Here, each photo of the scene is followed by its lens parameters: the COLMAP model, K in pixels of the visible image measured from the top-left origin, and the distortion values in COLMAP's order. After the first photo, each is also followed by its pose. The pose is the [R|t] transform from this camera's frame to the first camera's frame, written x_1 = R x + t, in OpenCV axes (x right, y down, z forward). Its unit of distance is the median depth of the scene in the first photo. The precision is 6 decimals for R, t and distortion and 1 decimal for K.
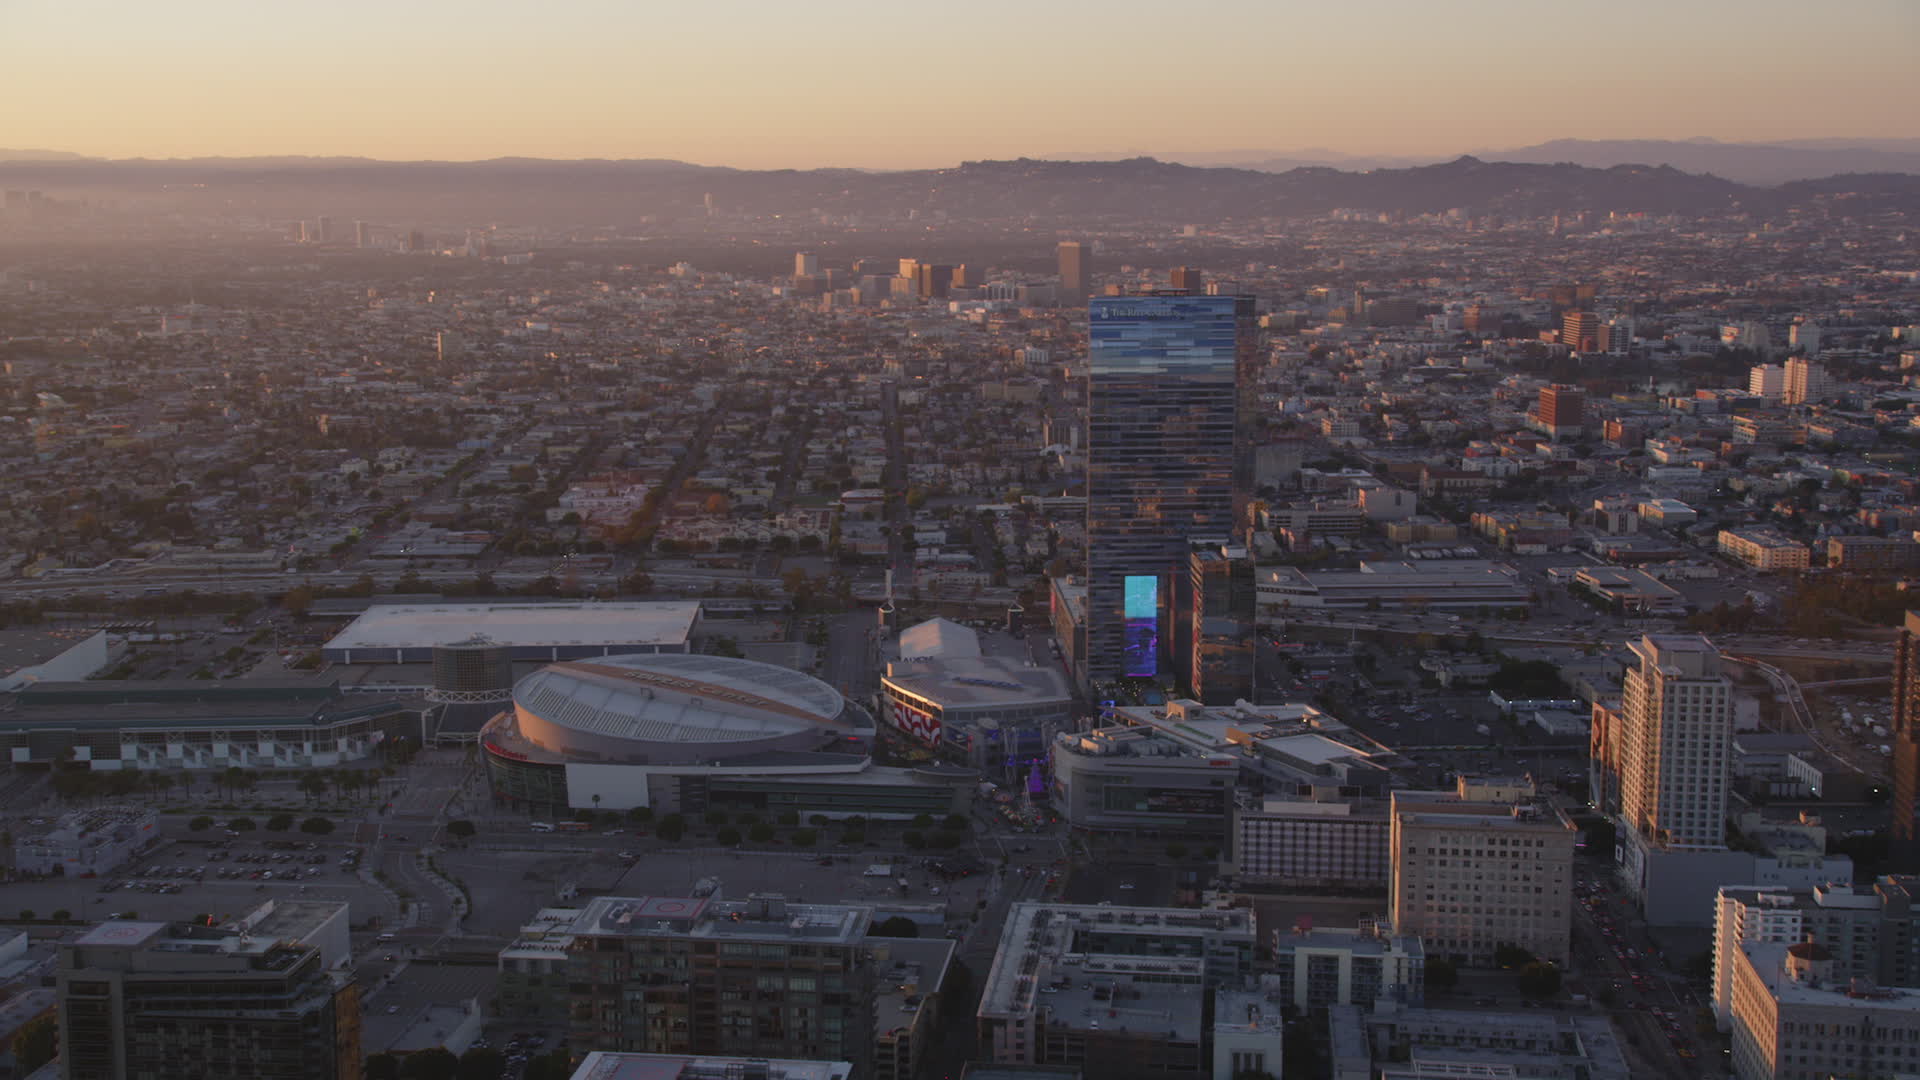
lens RADIAL K [[2228.8, 0, 960.0], [0, 2228.8, 540.0], [0, 0, 1]] dist [0.064674, 0.153223]
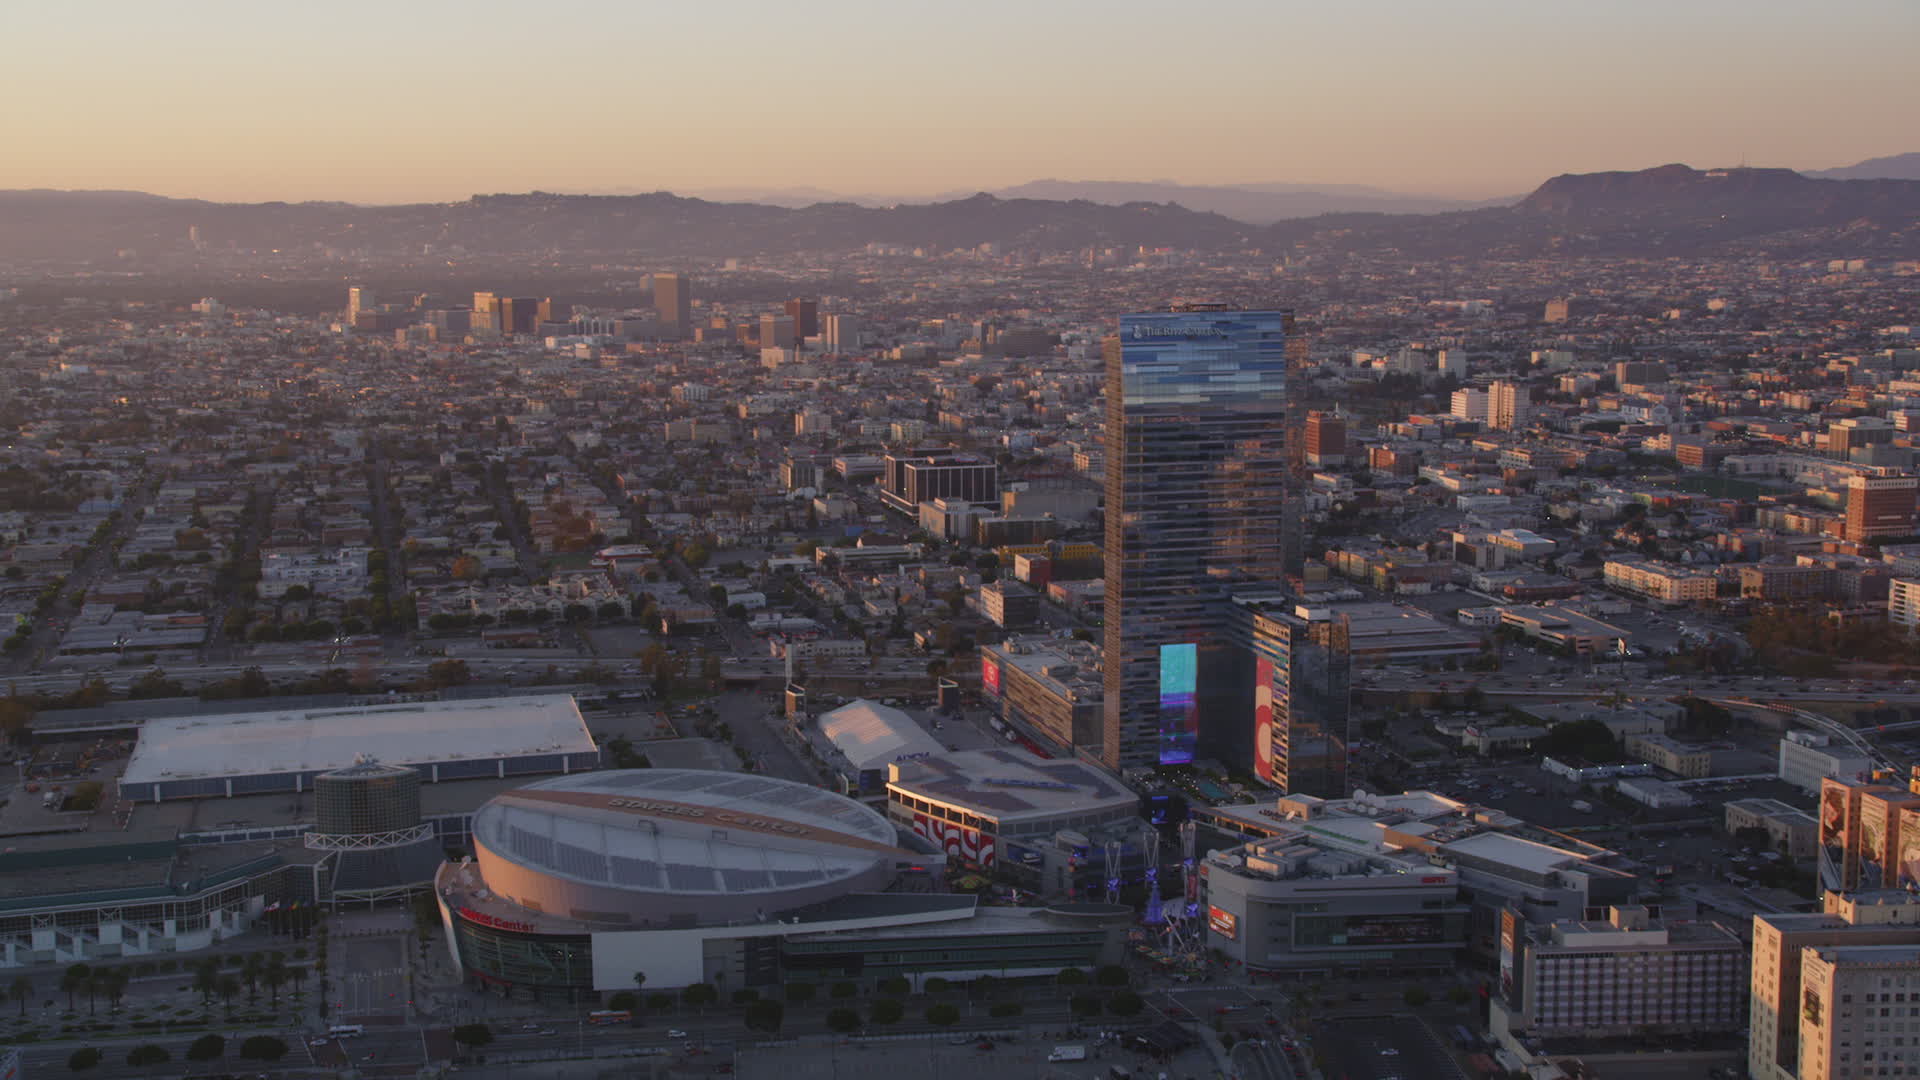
lens RADIAL K [[2228.8, 0, 960.0], [0, 2228.8, 540.0], [0, 0, 1]] dist [0.064674, 0.153223]
pose [[0.974506, -0.032374, 0.222013, -0.186211], [0.036030, 0.999273, -0.012436, -0.015769], [-0.221449, 0.020119, 0.974964, 0.199443]]
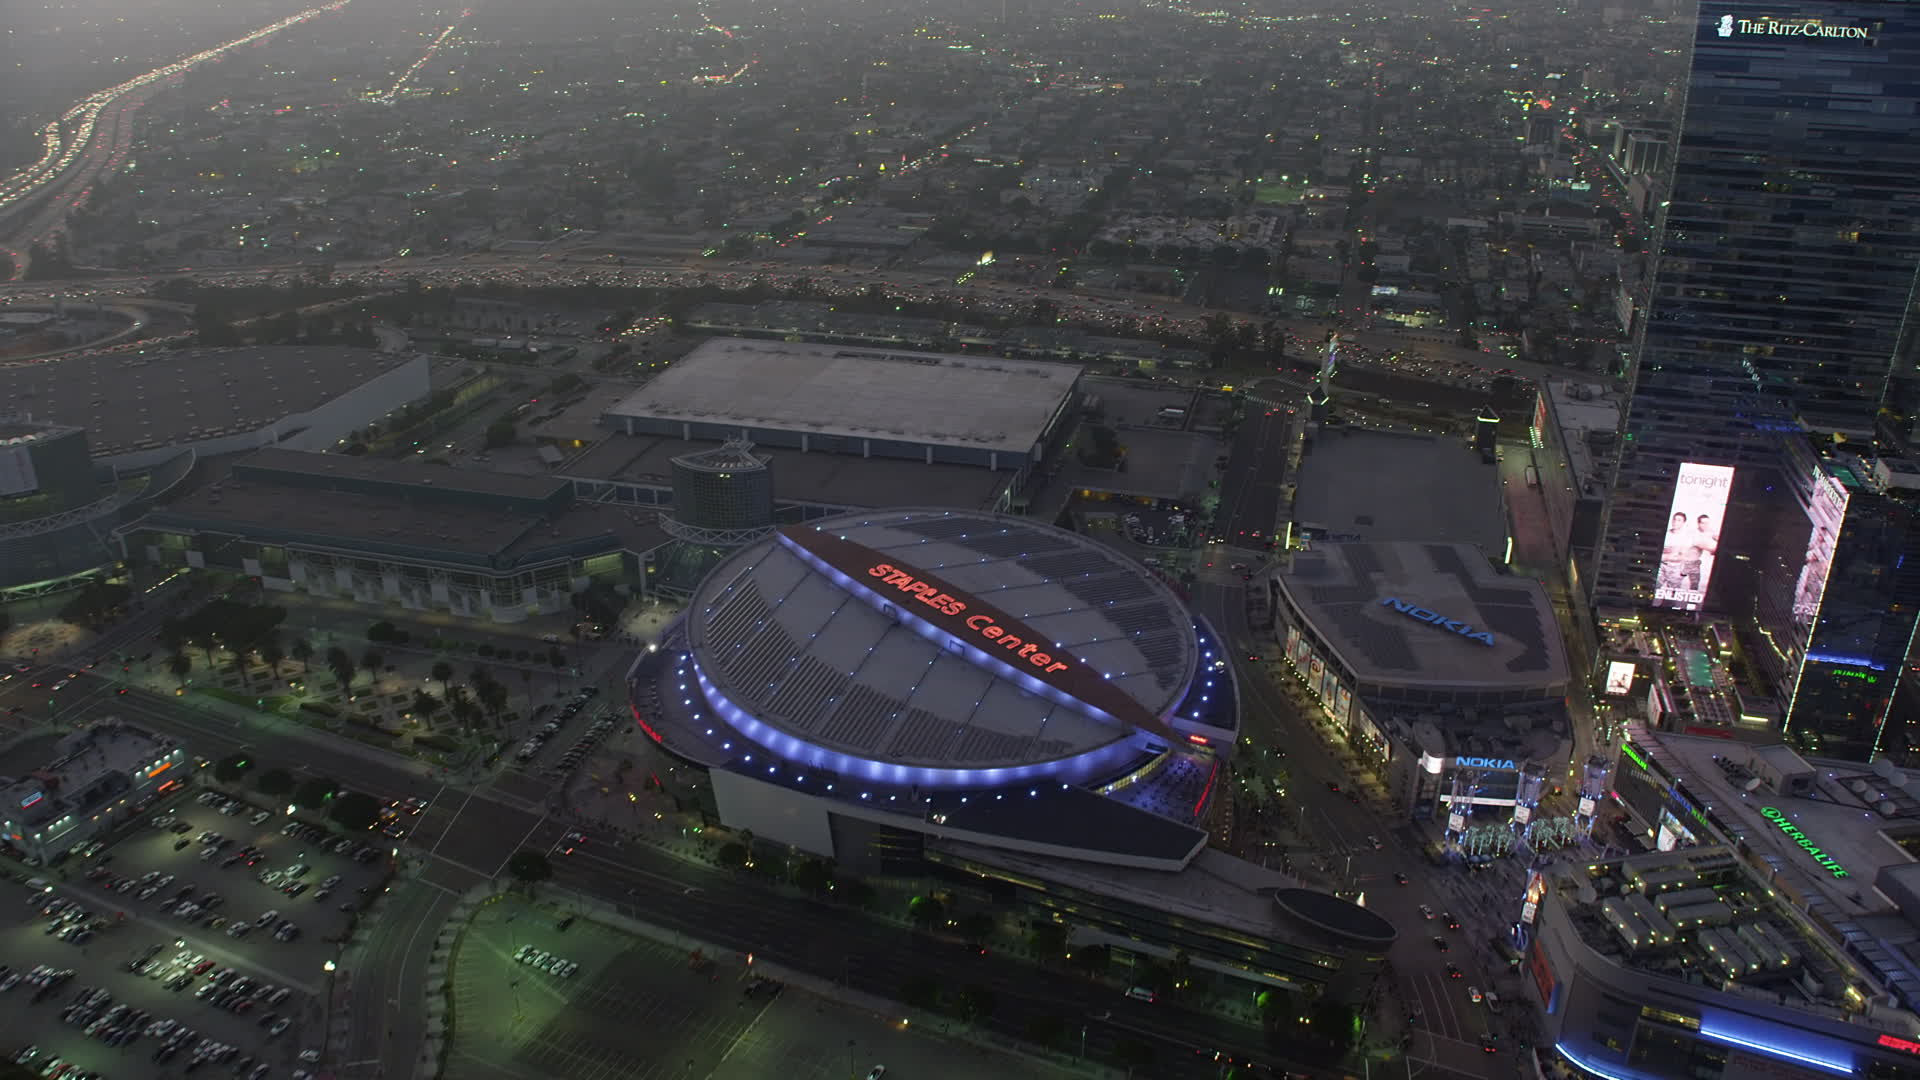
lens RADIAL K [[1500.1, 0, 953.1], [0, 1500.1, 552.8], [0, 0, 1]] dist [-0.146451, 0.111380]
pose [[0.953200, 0.127923, -0.273945, -0.006203], [-0.050778, 0.960944, 0.272043, -0.061332], [0.298047, -0.245401, 0.922468, 0.557891]]
